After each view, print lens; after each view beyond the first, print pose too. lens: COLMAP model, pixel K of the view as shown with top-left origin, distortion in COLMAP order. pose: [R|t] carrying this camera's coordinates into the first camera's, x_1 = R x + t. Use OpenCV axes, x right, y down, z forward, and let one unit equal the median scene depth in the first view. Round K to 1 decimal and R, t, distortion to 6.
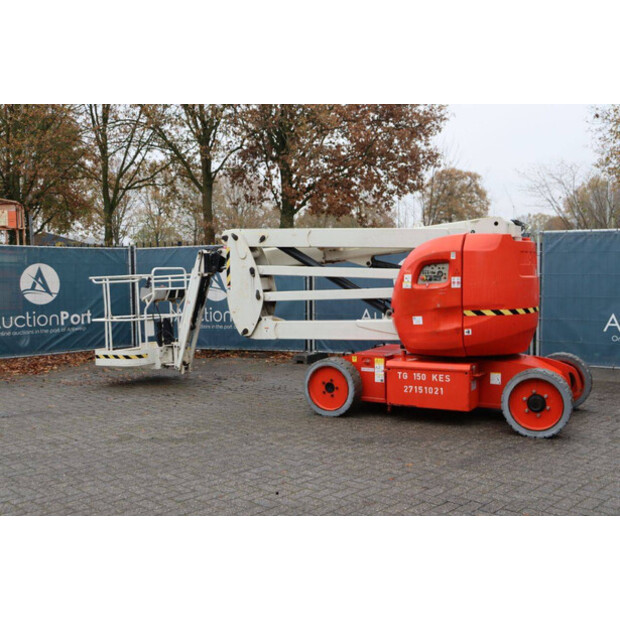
lens RADIAL K [[680.4, 0, 320.4], [0, 680.4, 304.5], [0, 0, 1]] dist [-0.038810, 0.000000]
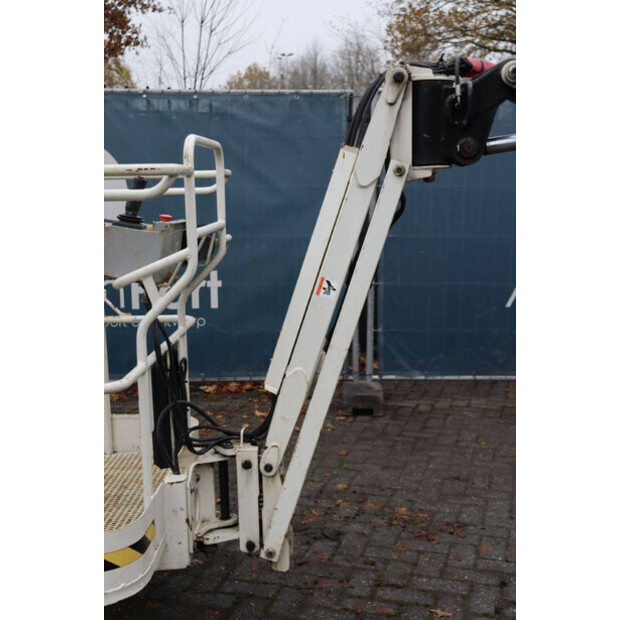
lens RADIAL K [[854.9, 0, 316.2], [0, 854.9, 322.6], [0, 0, 1]] dist [0.063481, 0.000000]
pose [[0.884105, -0.056164, 0.463900, -0.382124], [0.003041, 0.993421, 0.114476, -0.029007], [-0.467278, -0.099798, 0.878460, 0.827313]]
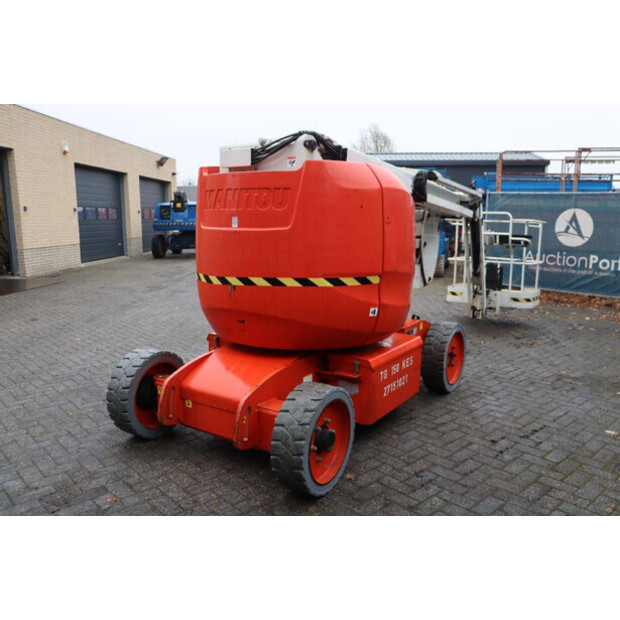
lens RADIAL K [[545.8, 0, 321.1], [0, 545.8, 307.5], [0, 0, 1]] dist [-0.100303, 0.058966]
pose [[-0.049190, 0.178453, -0.982718, 0.682699], [-0.054504, 0.981963, 0.181044, -0.054286], [0.997301, 0.062468, -0.038577, 0.924119]]
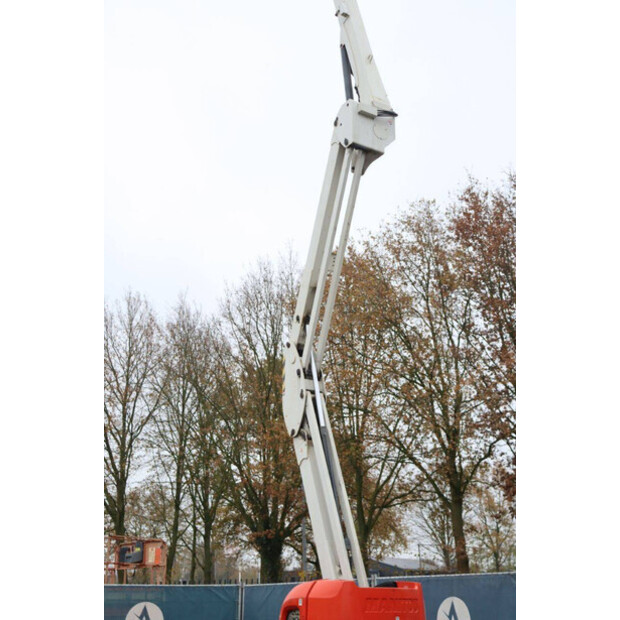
lens RADIAL K [[854.9, 0, 305.8], [0, 854.9, 307.8], [0, 0, 1]] dist [0.063481, 0.000000]
pose [[0.882310, -0.145266, -0.447691, 0.715464], [-0.030661, 0.931420, -0.362653, -0.008311], [0.469669, 0.333699, 0.817347, -0.239183]]
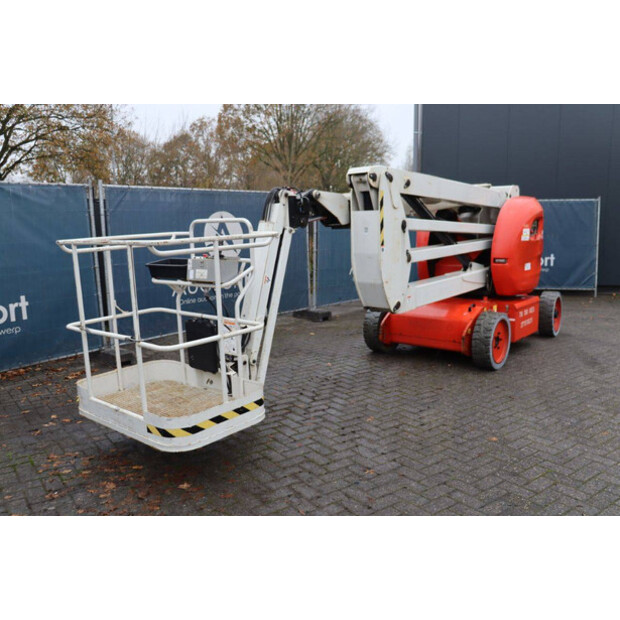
lens RADIAL K [[545.8, 0, 312.8], [0, 545.8, 308.1], [0, 0, 1]] dist [-0.100303, 0.058966]
pose [[0.185637, -0.139466, 0.972671, -0.722737], [0.059243, 0.989664, 0.130595, -0.042610], [-0.980831, 0.033380, 0.191981, 0.987061]]
